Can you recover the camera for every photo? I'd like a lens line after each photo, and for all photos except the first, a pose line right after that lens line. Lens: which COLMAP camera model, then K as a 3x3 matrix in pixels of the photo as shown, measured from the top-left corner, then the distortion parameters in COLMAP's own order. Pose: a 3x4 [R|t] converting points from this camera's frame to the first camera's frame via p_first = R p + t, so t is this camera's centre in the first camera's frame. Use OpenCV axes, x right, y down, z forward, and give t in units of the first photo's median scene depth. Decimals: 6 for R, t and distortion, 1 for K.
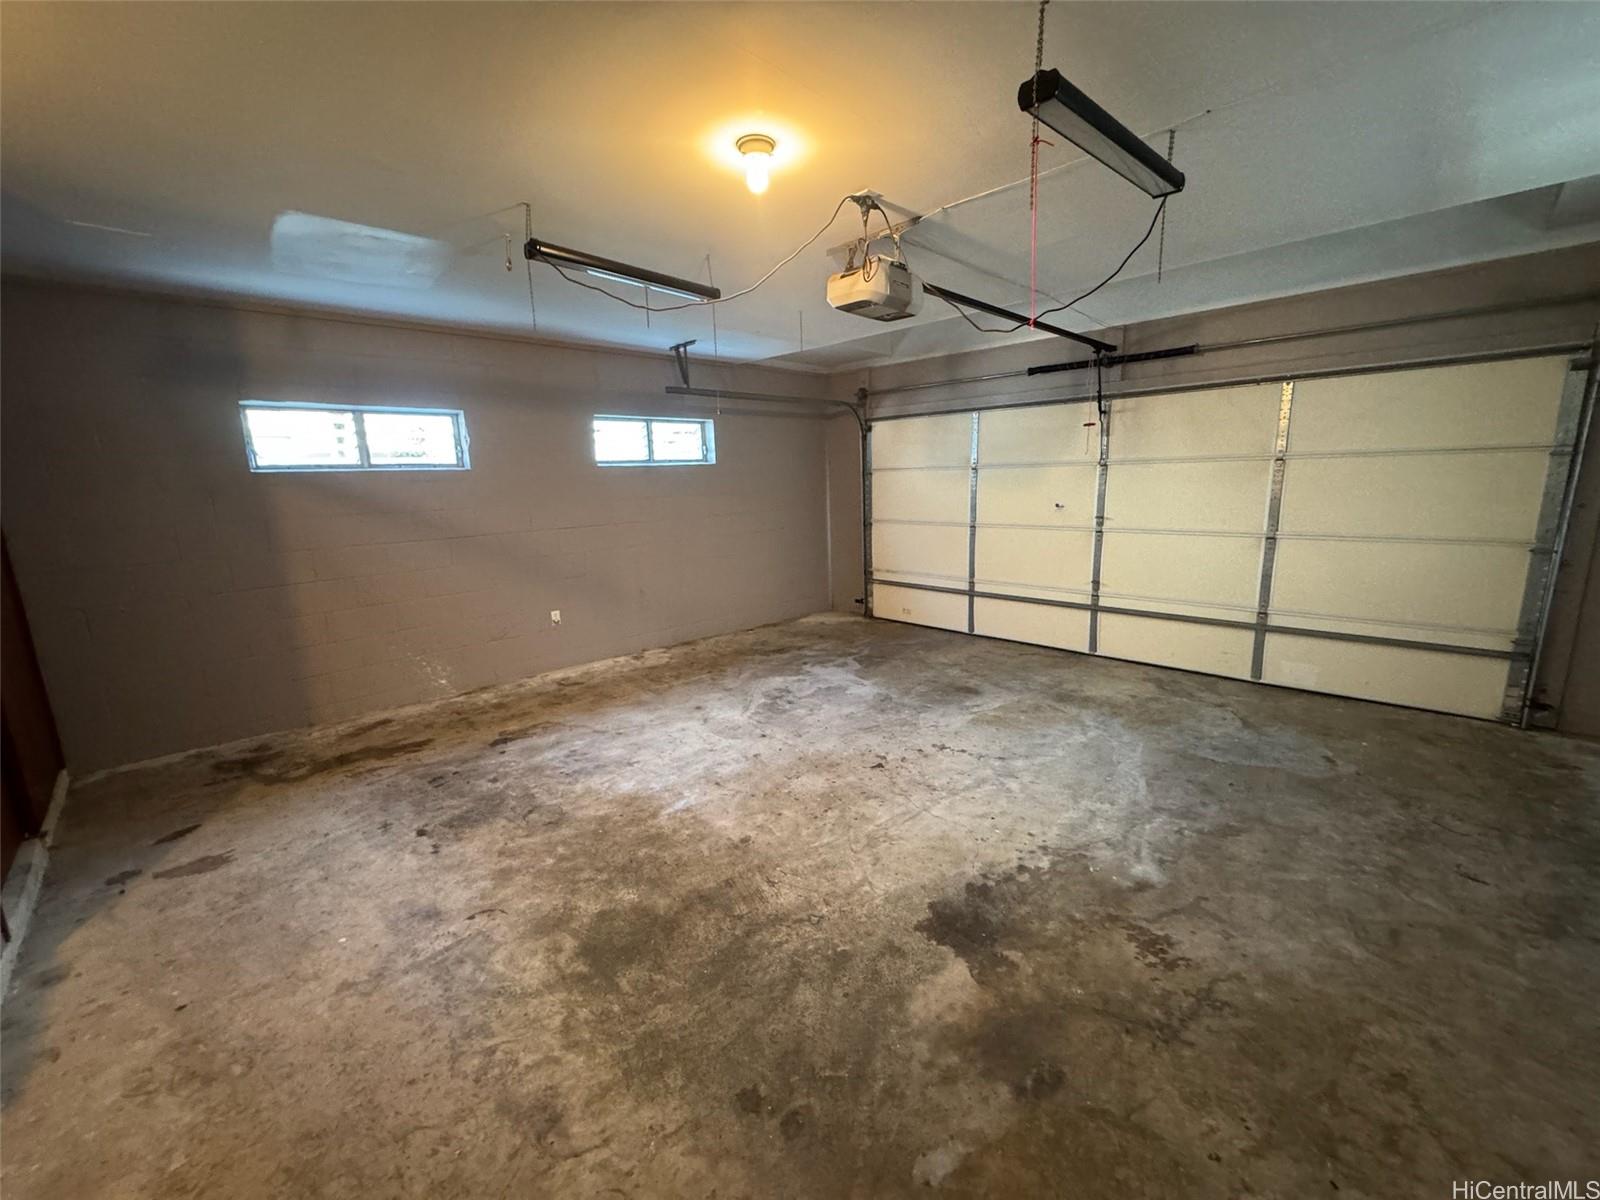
lens RADIAL K [[637.3, 0, 800.0], [0, 637.3, 600.0], [0, 0, 1]] dist [0.001056, 0.000083]
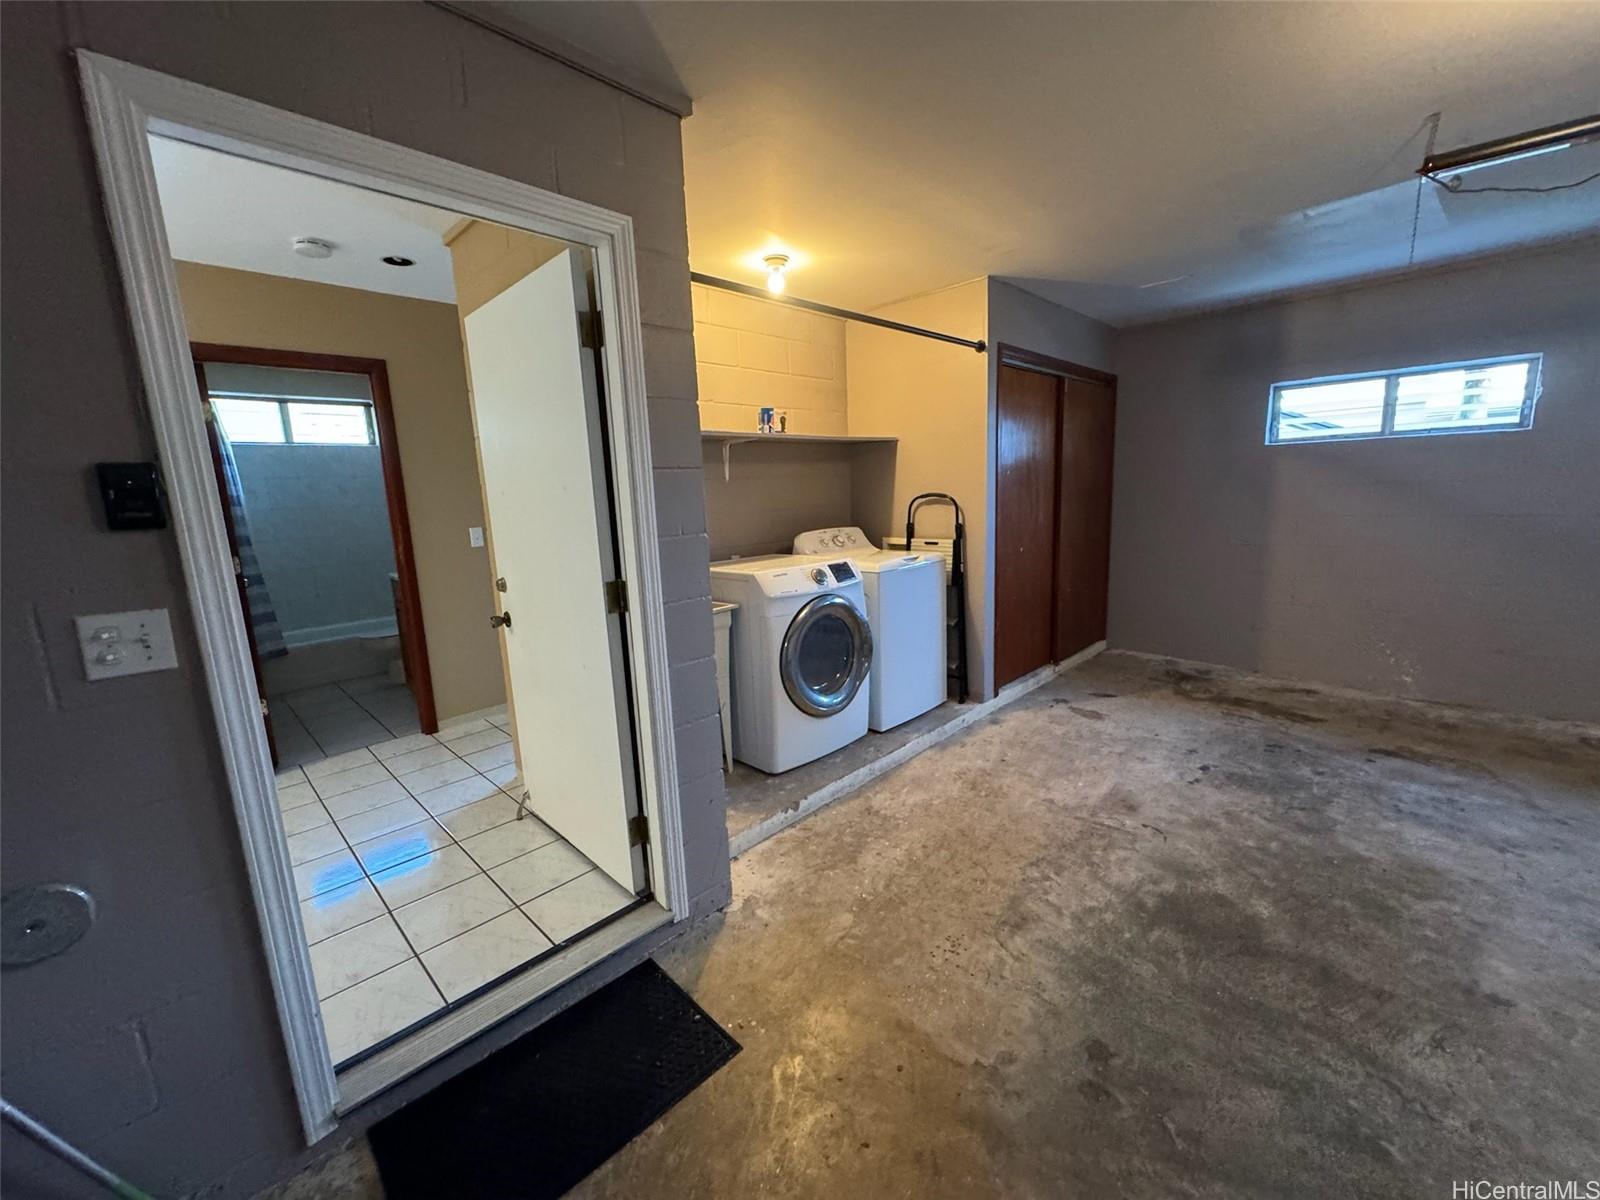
lens RADIAL K [[637.3, 0, 800.0], [0, 637.3, 600.0], [0, 0, 1]] dist [0.001056, 0.000083]
pose [[0.011233, 0.201899, -0.979342, 0.435330], [-0.155489, 0.967843, 0.197745, -0.033828], [0.987774, 0.150055, 0.042264, 0.199327]]
